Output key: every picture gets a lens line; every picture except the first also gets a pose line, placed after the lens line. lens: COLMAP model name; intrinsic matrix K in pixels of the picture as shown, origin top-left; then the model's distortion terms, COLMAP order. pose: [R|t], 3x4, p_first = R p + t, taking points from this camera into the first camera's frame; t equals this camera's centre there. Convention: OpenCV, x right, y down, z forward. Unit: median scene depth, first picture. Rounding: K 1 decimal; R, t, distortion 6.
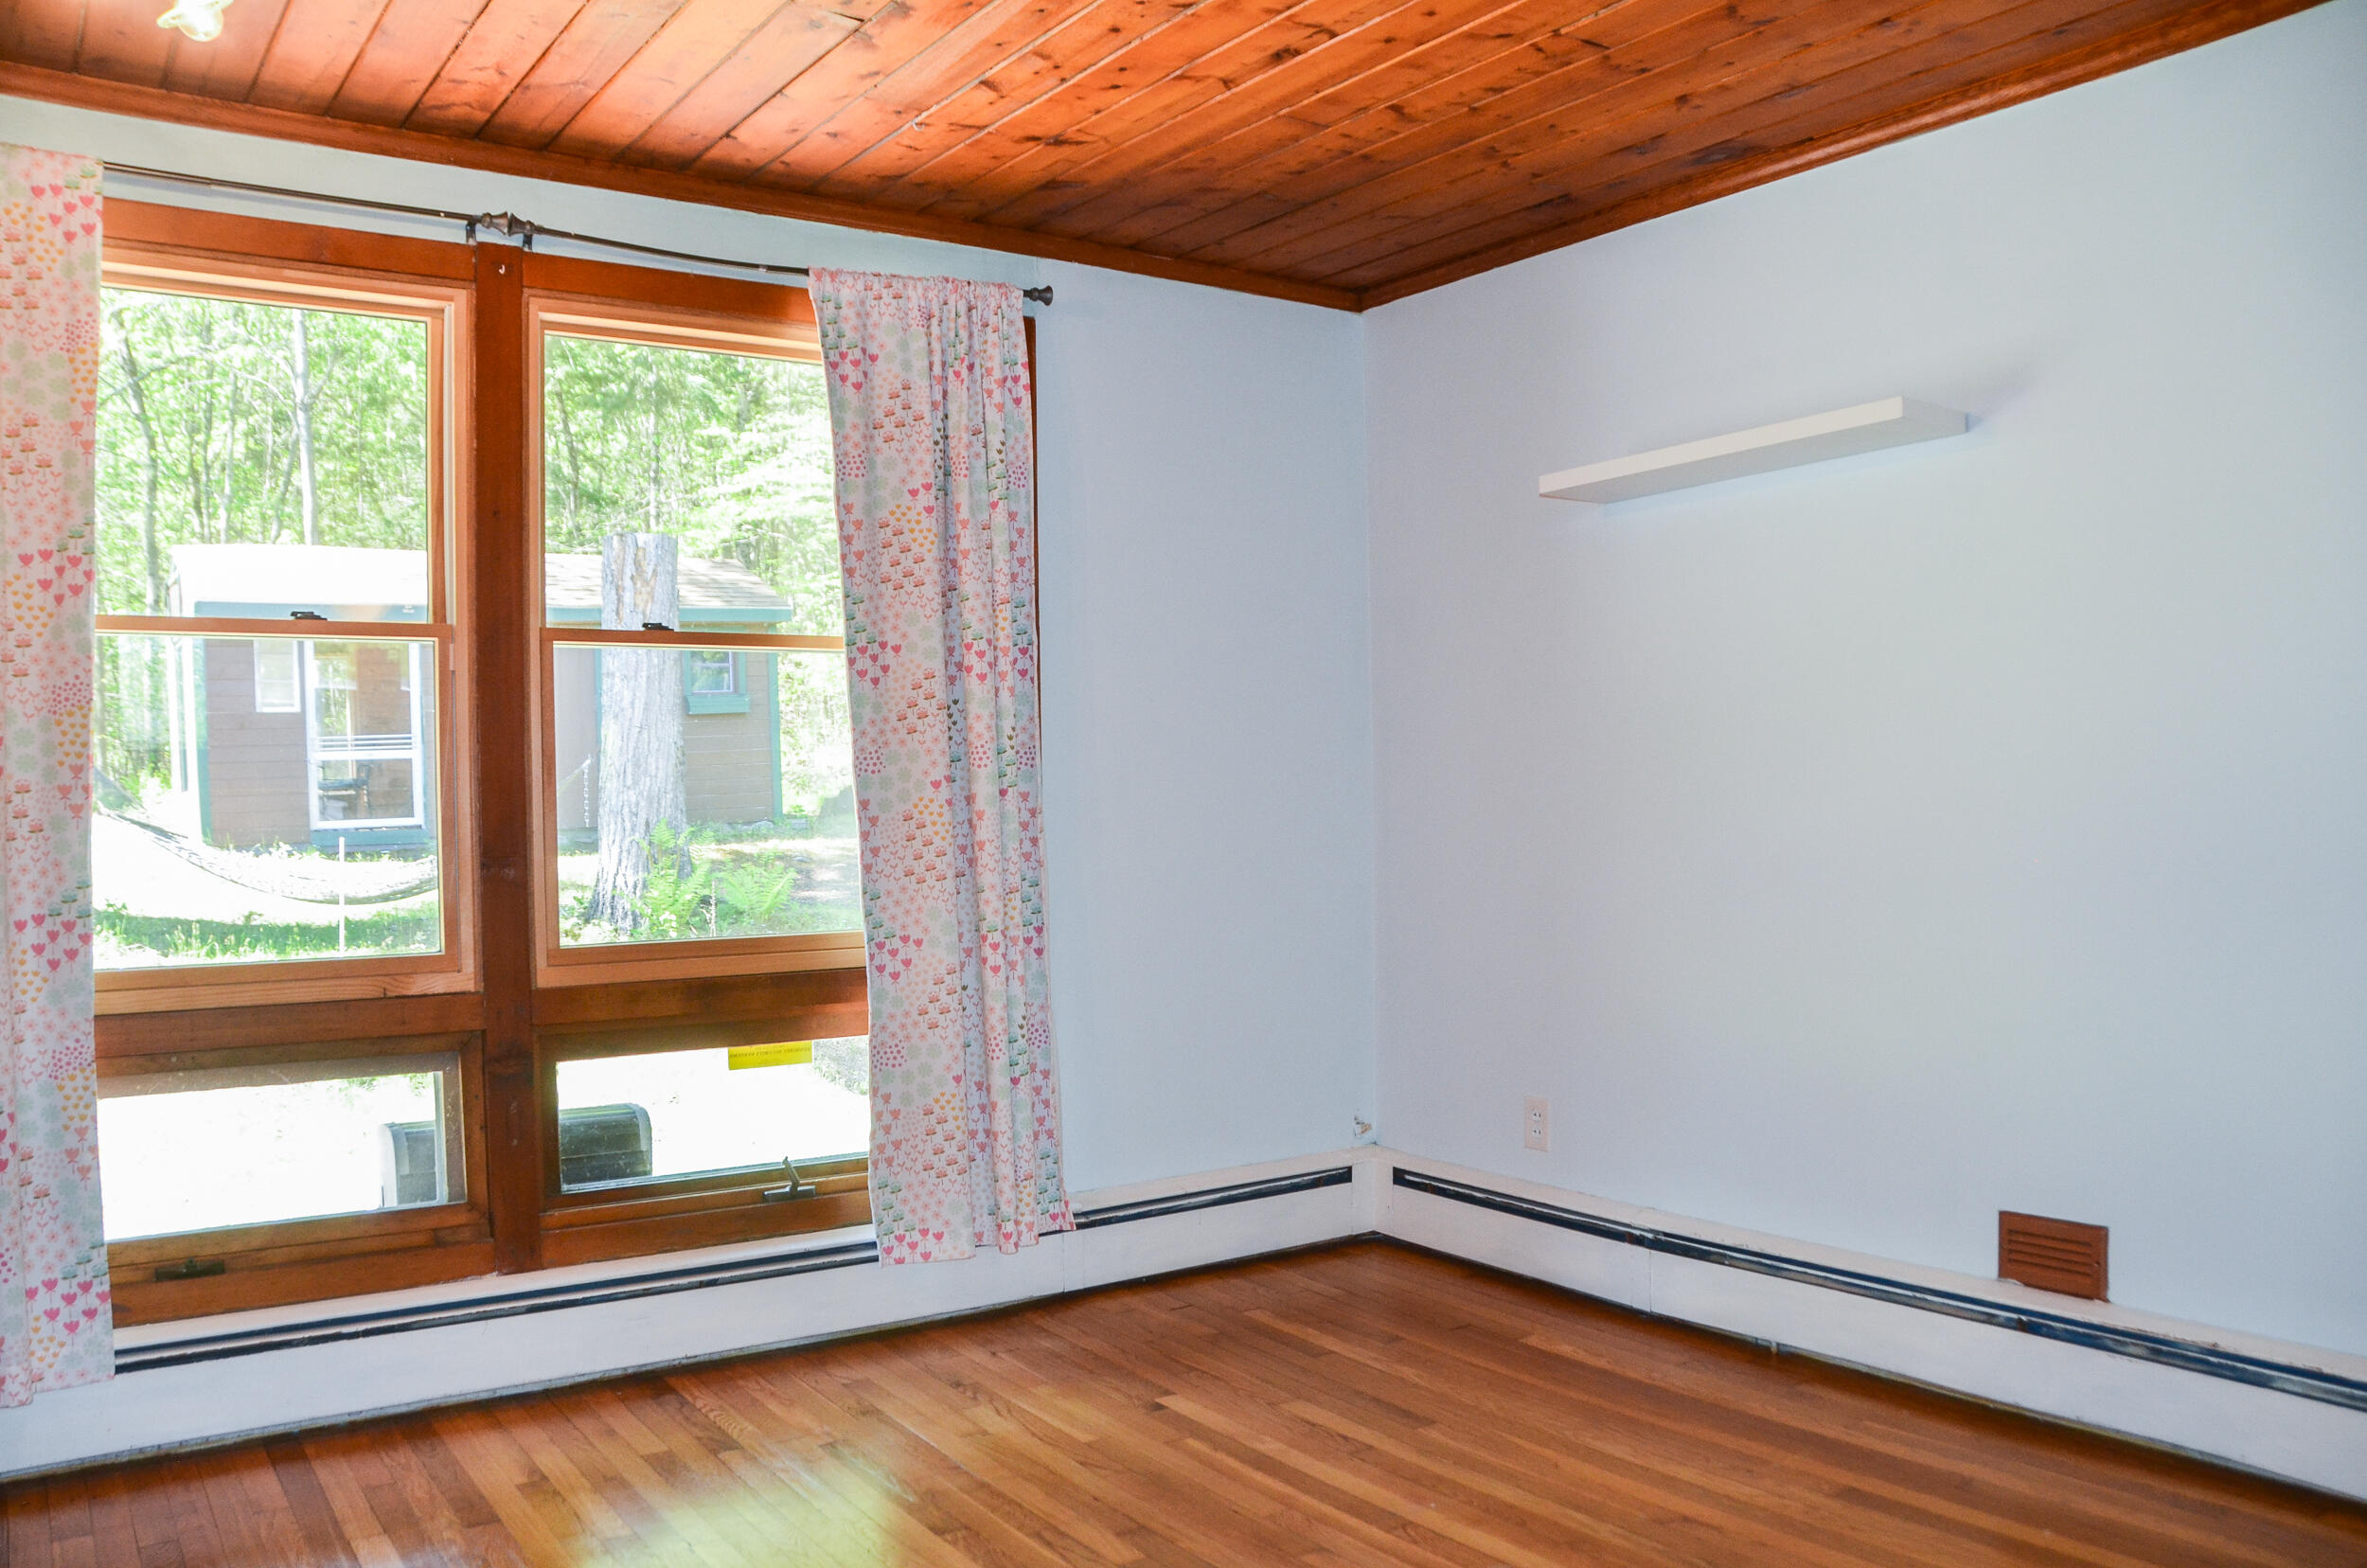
lens RADIAL K [[1908.4, 0, 1183.5], [0, 1908.4, 784.0], [0, 0, 1]] dist [-0.007998, -0.002187]
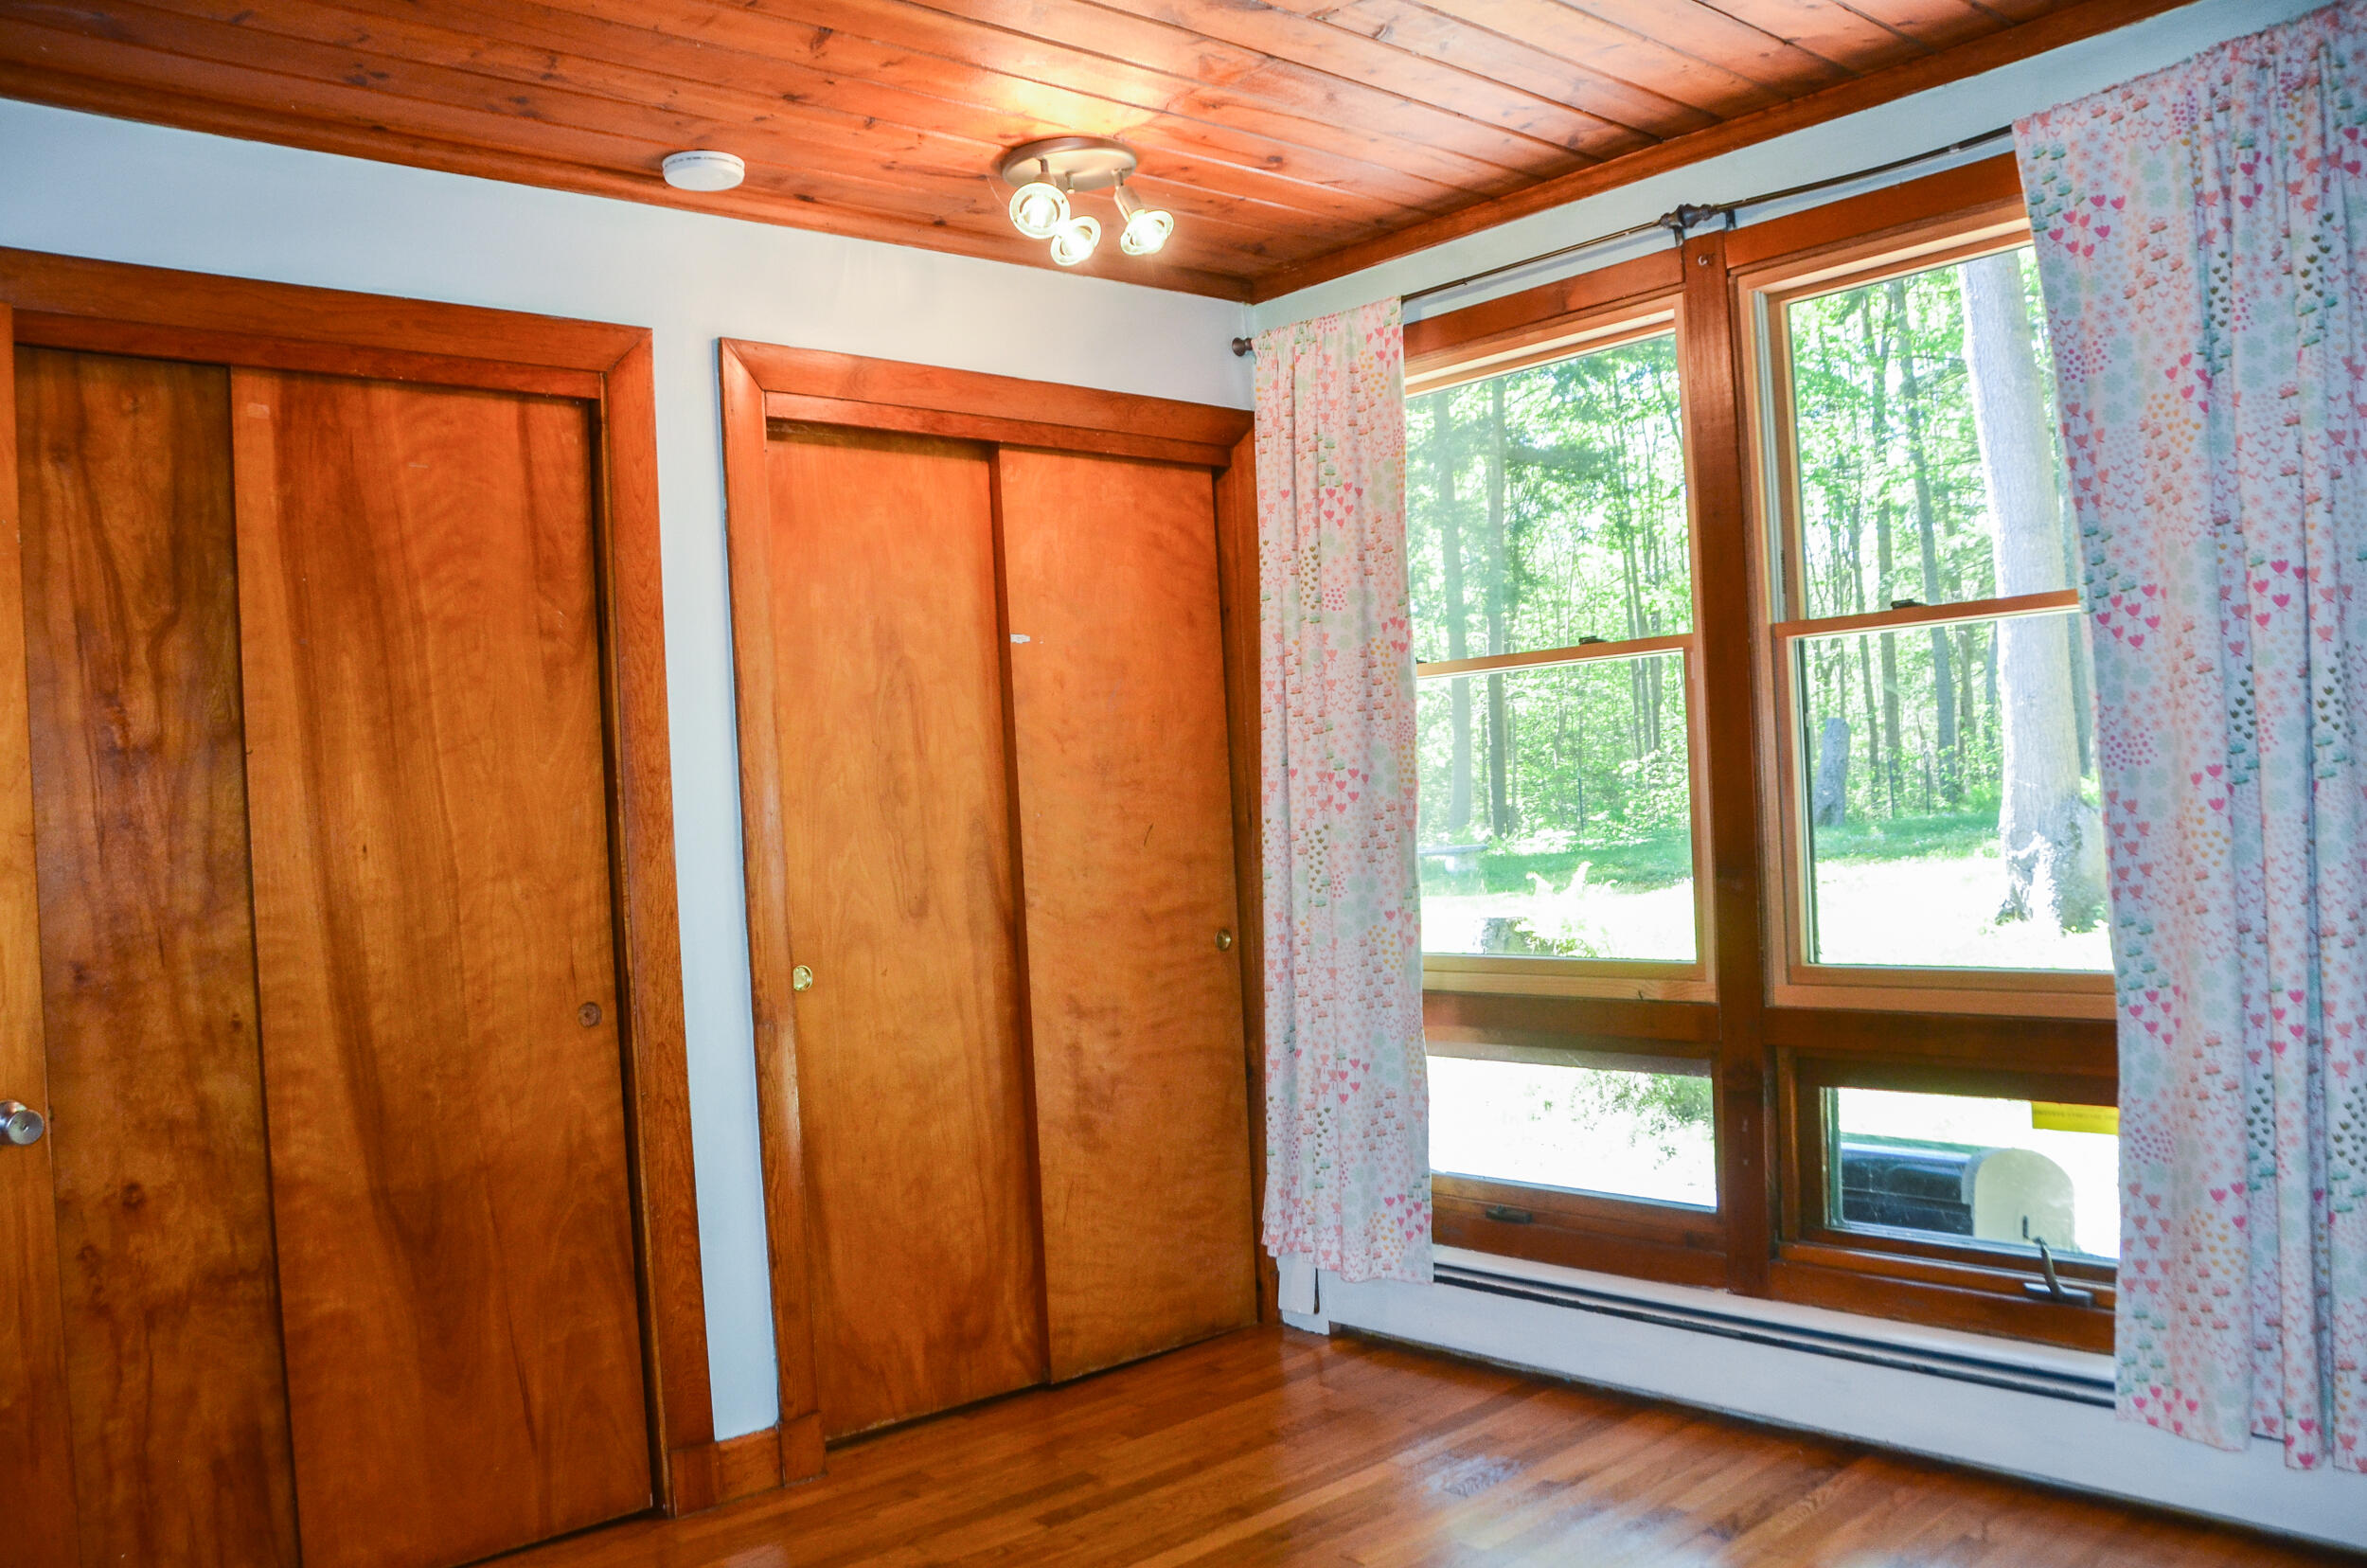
lens RADIAL K [[1978.7, 0, 1183.8], [0, 1978.7, 812.4], [0, 0, 1]] dist [0.000392, 0.004262]
pose [[0.182058, 0.010350, -0.983233, 0.582463], [0.057315, 0.998133, 0.021120, -0.027321], [0.981616, -0.060199, 0.181125, 0.541230]]
